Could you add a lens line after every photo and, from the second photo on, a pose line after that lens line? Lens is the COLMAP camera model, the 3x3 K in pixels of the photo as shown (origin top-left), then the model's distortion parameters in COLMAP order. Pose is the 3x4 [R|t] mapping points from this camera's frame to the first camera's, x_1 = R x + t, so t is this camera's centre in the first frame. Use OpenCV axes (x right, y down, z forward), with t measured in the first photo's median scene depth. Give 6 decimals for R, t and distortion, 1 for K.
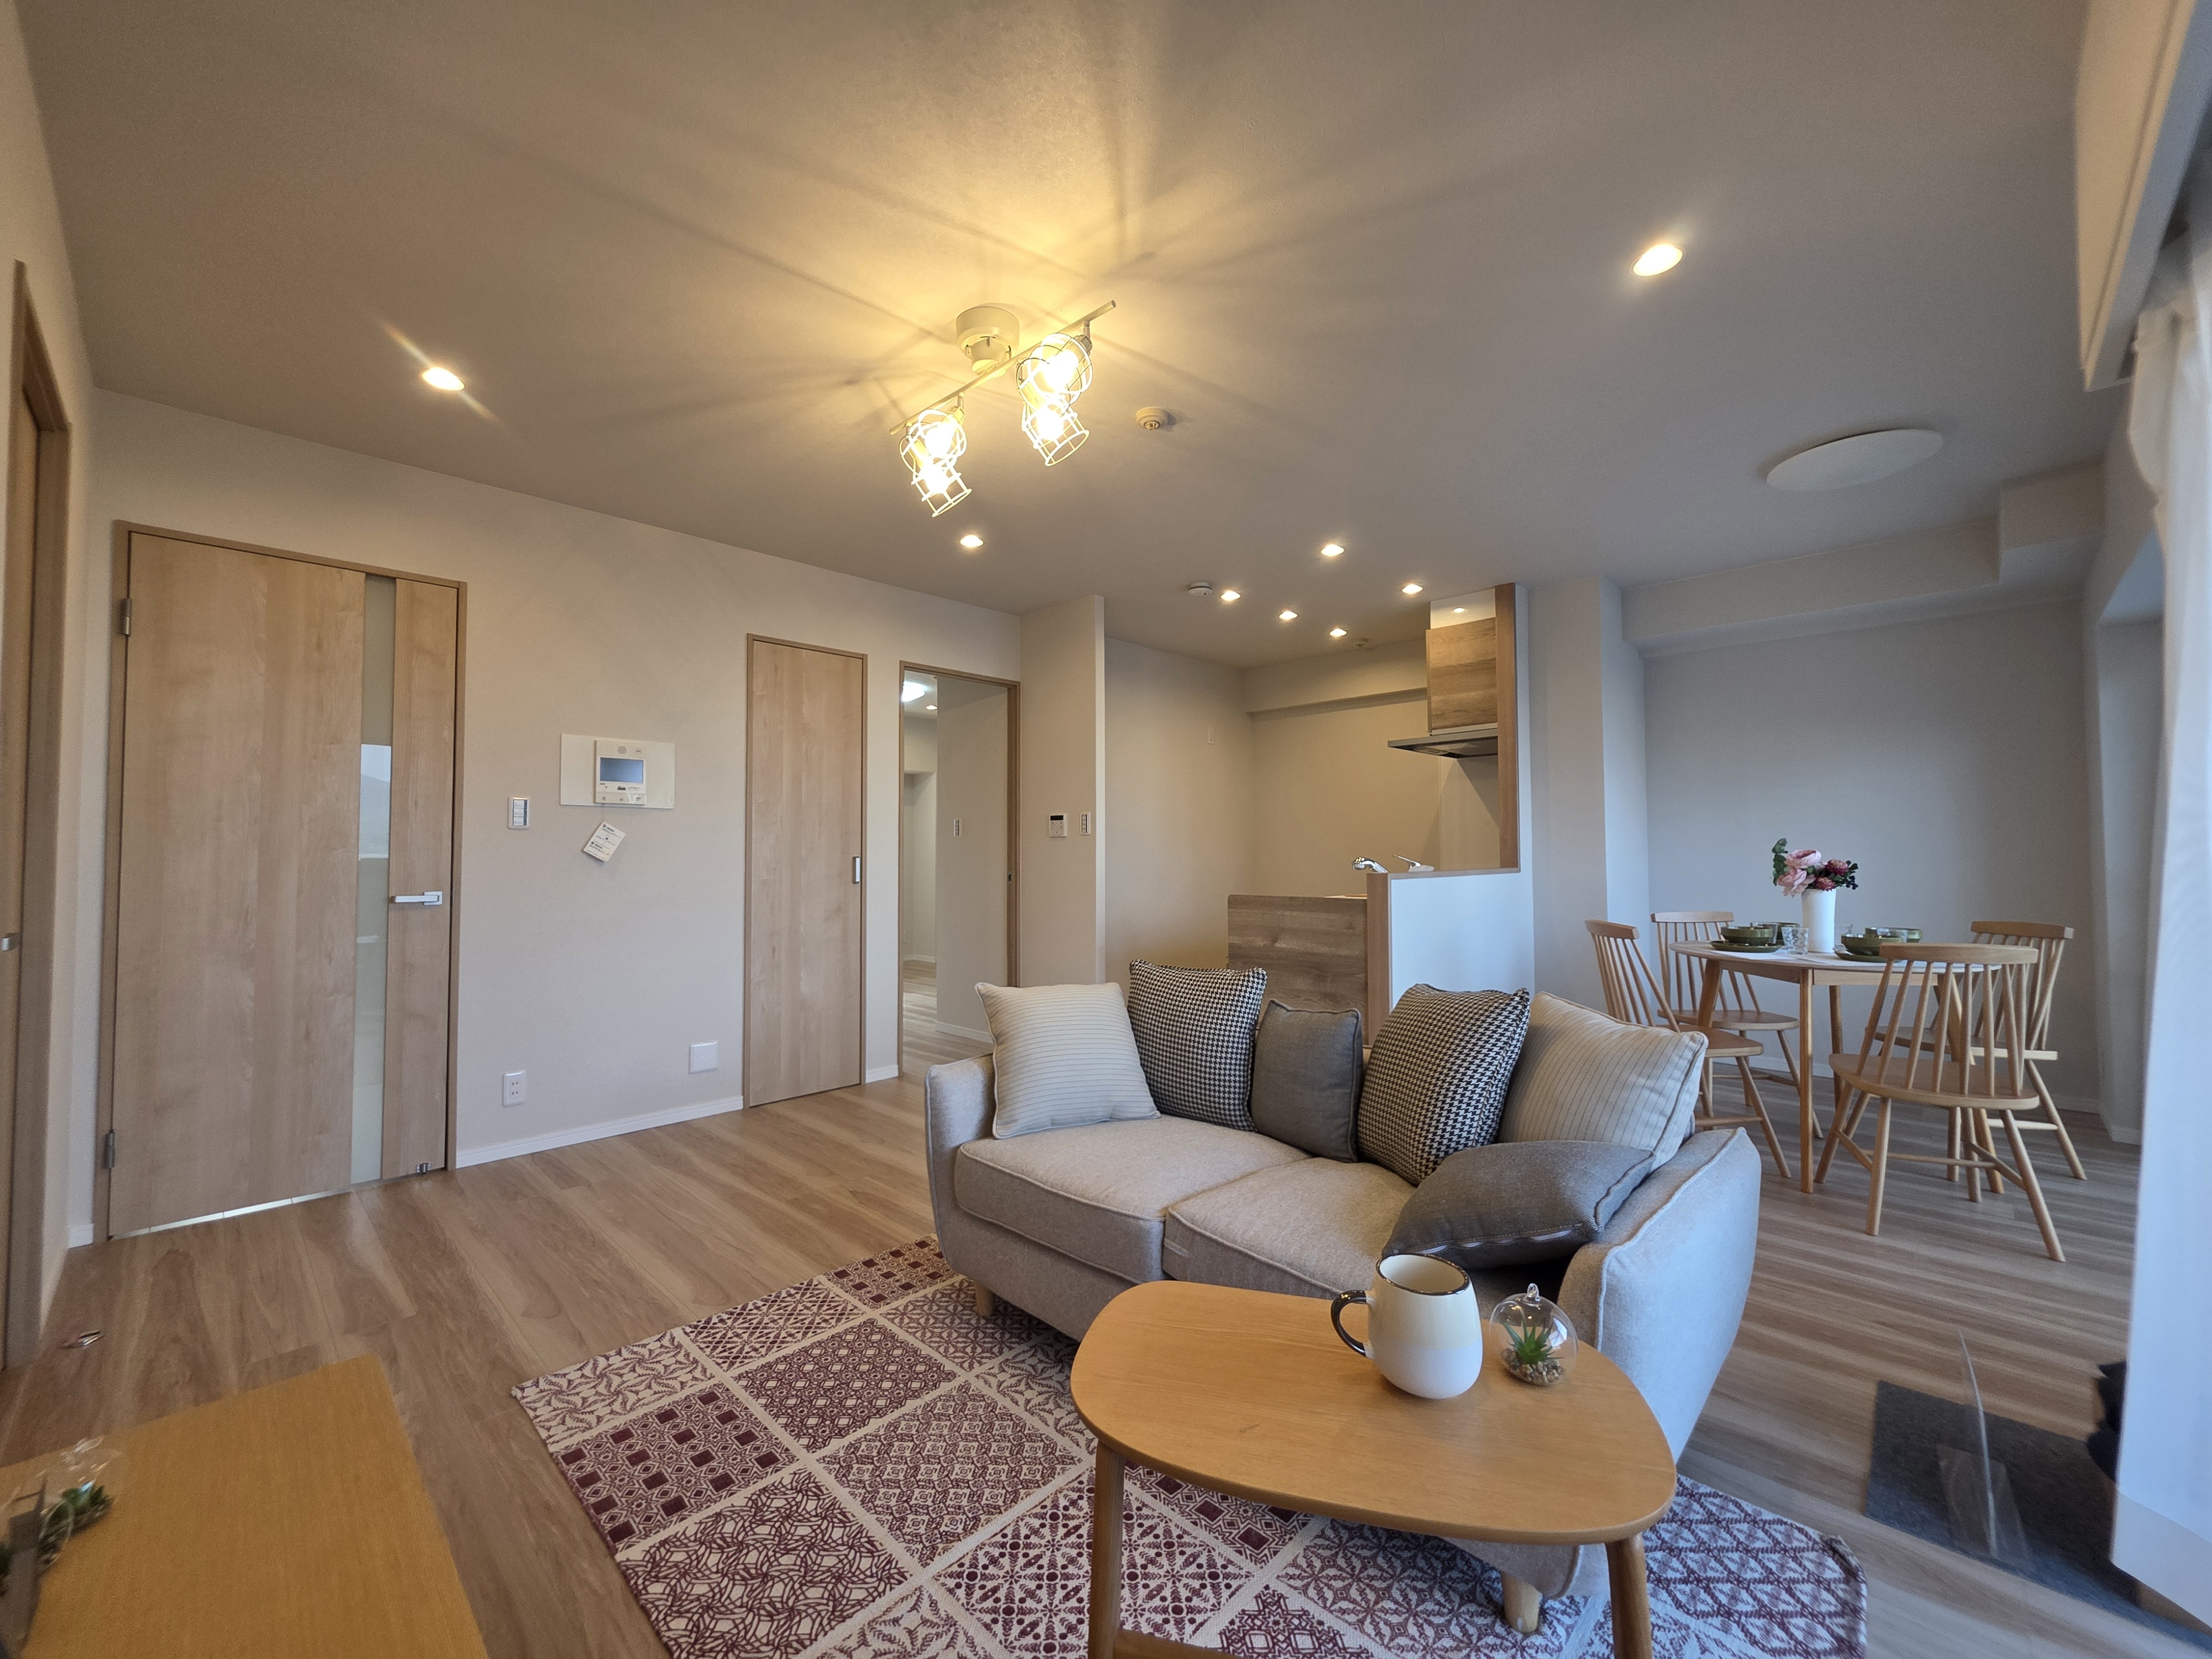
lens RADIAL K [[885.0, 0, 1108.7], [0, 885.0, 830.7], [0, 0, 1]] dist [0.000058, 0.000166]
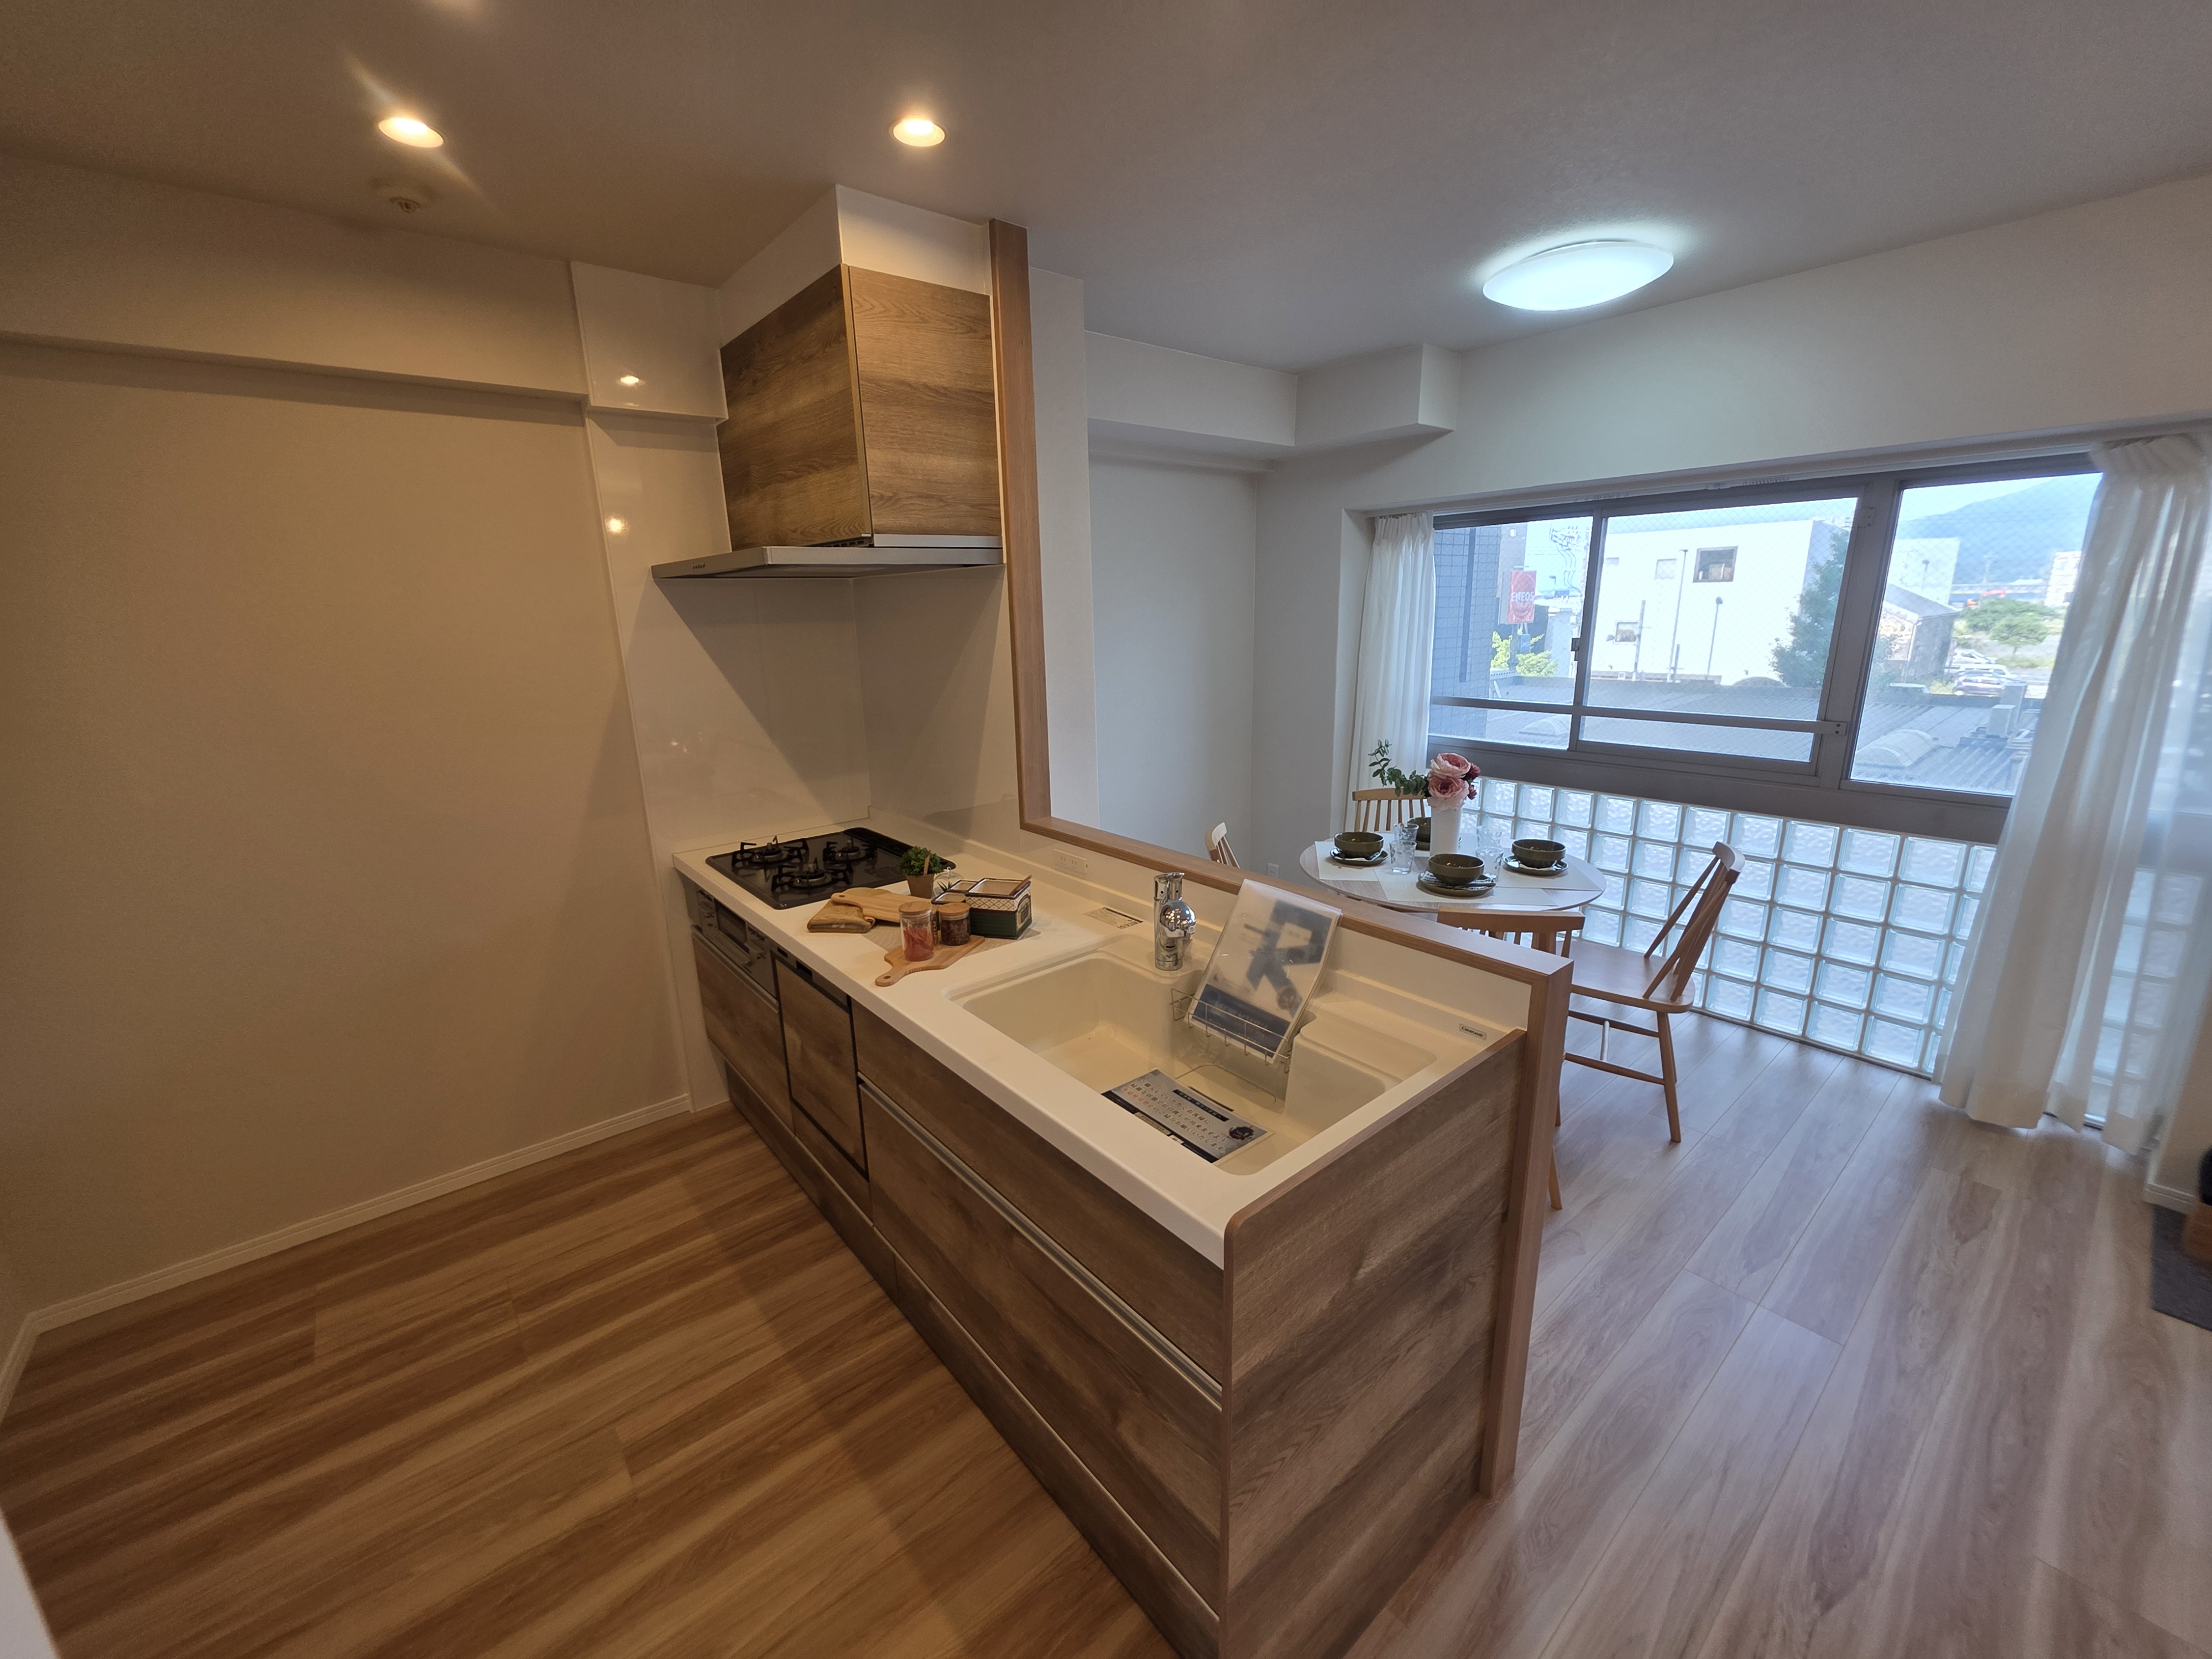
lens RADIAL K [[885.0, 0, 1100.1], [0, 885.0, 835.4], [0, 0, 1]] dist [0.000058, 0.000166]
pose [[0.113055, -0.249246, 0.961819, -0.123544], [-0.001509, 0.967981, 0.251020, -0.147423], [-0.993588, -0.029830, 0.109059, 1.544064]]
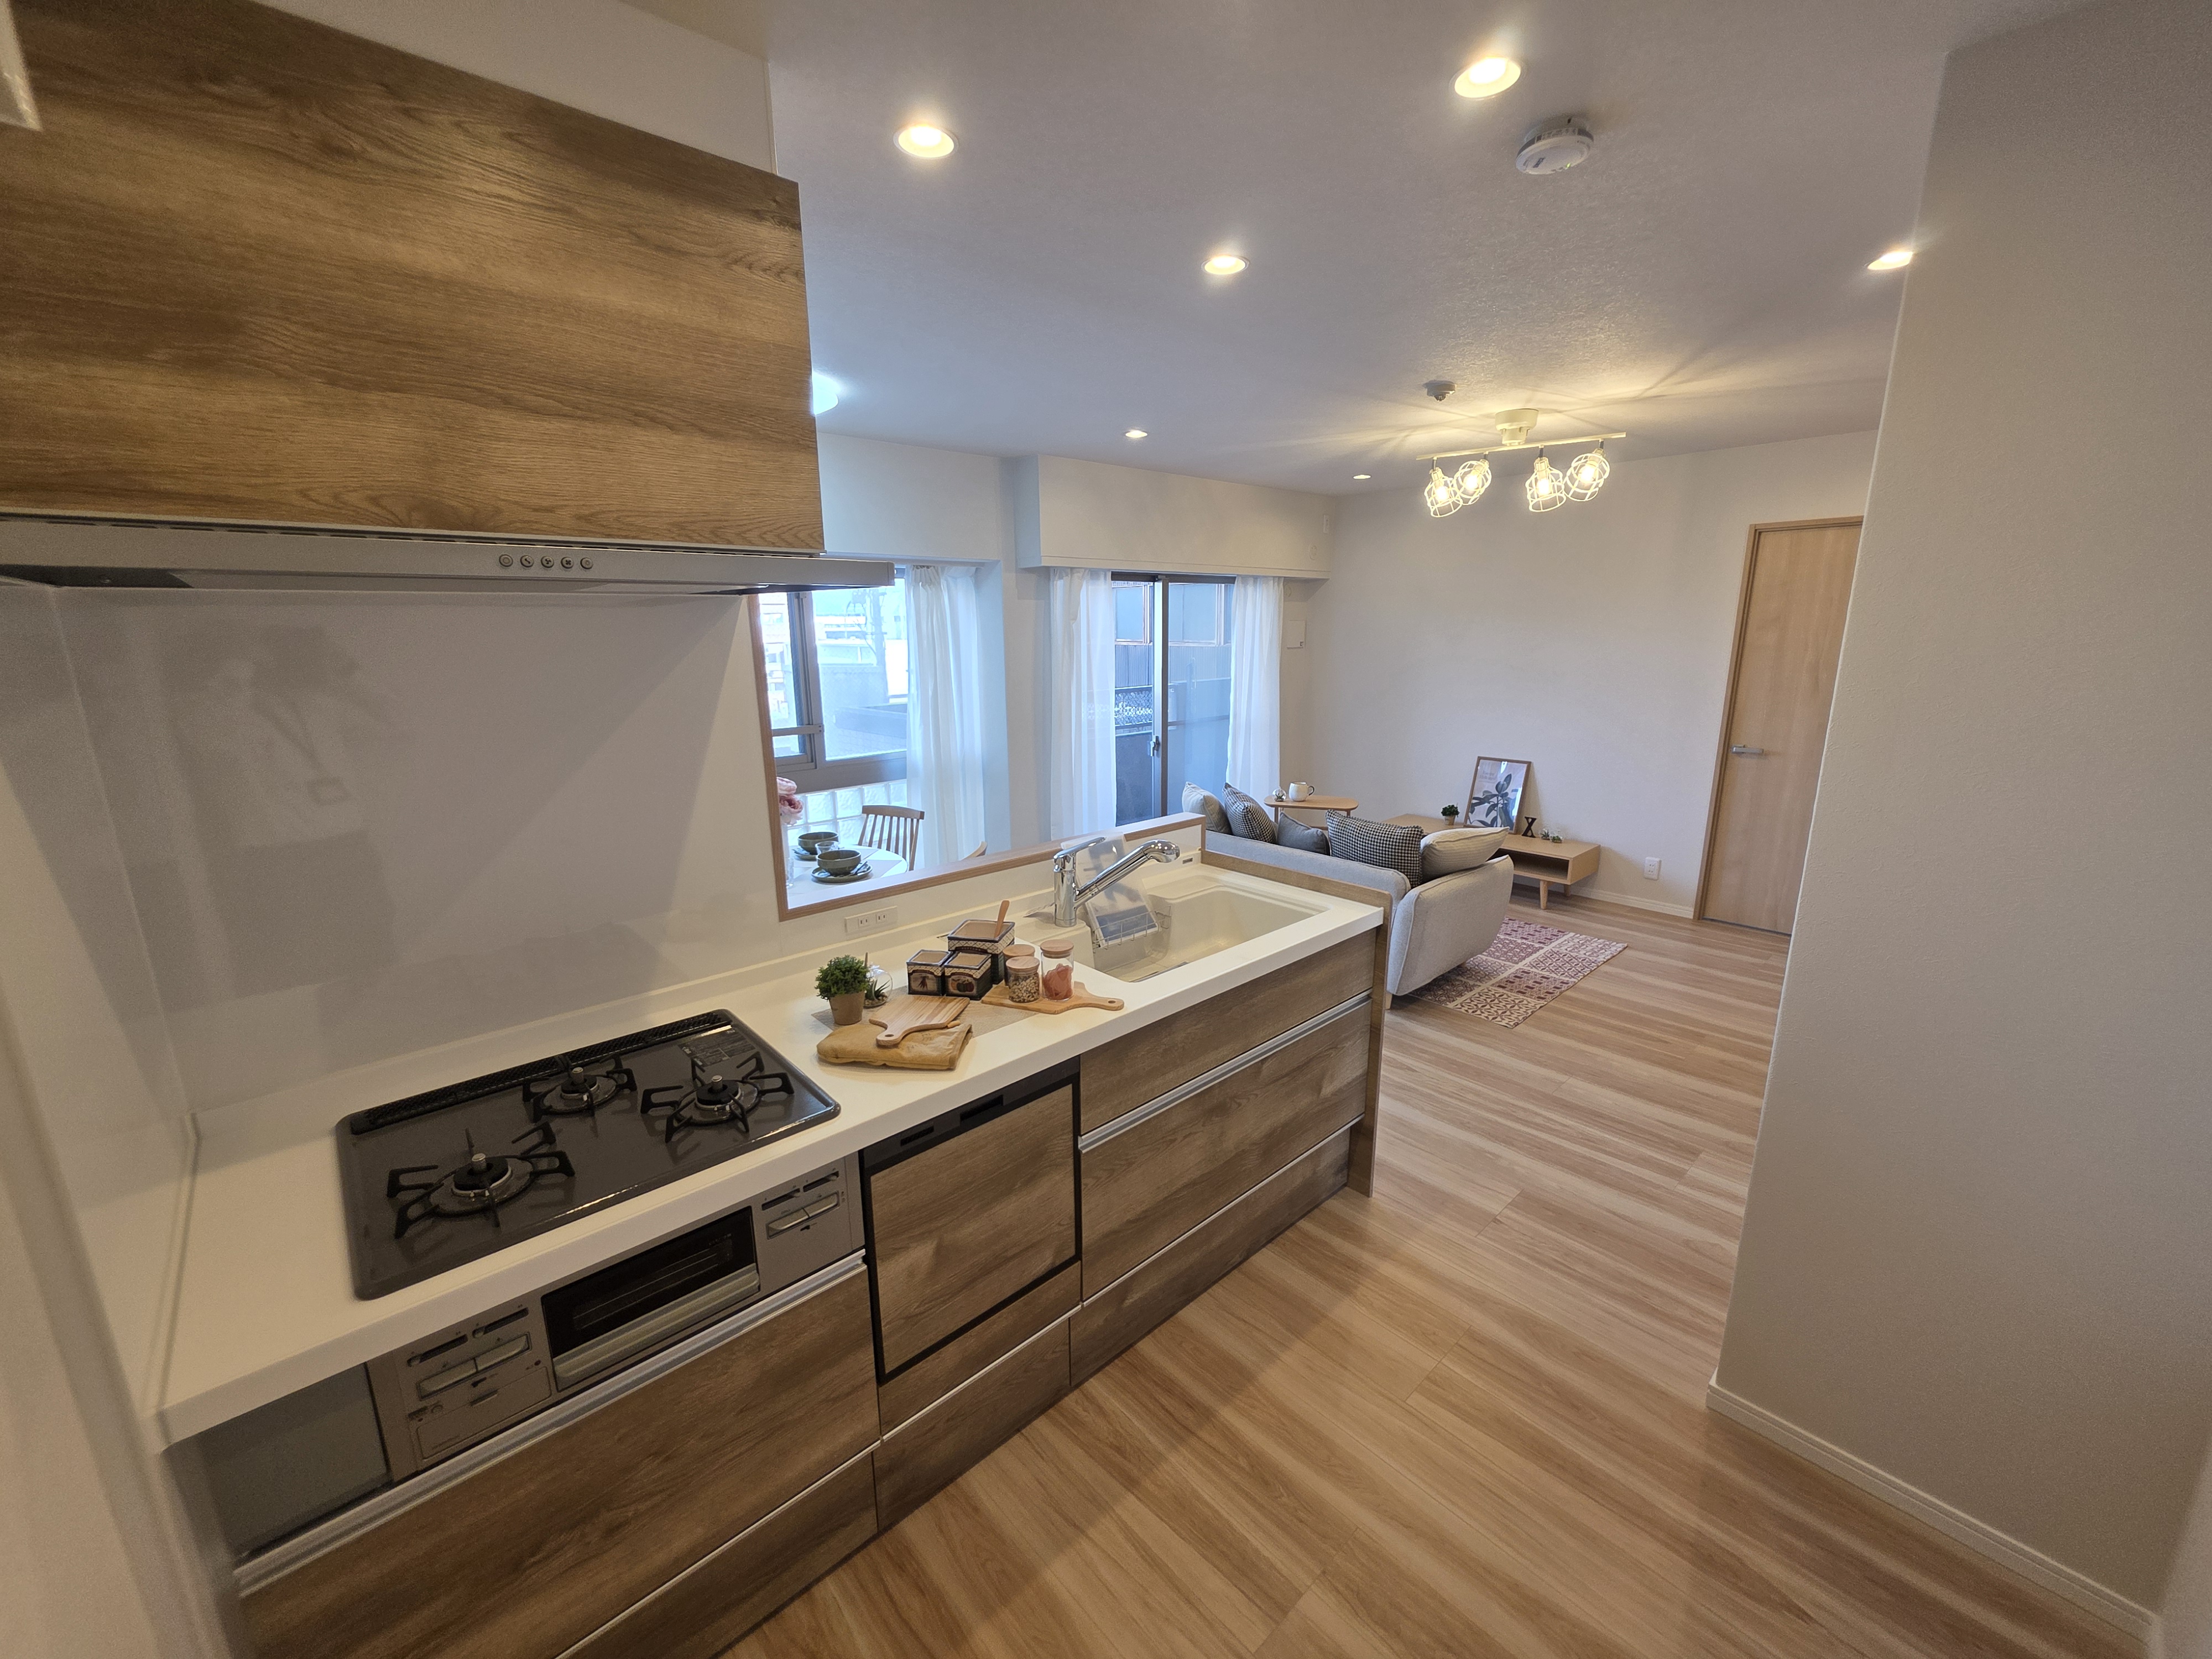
lens RADIAL K [[885.0, 0, 1093.7], [0, 885.0, 833.6], [0, 0, 1]] dist [0.000058, 0.000166]
pose [[-0.997024, 0.000611, 0.077088, 0.440898], [0.016379, 0.978817, 0.204080, -0.143443], [-0.075331, 0.204735, -0.975914, 2.427720]]
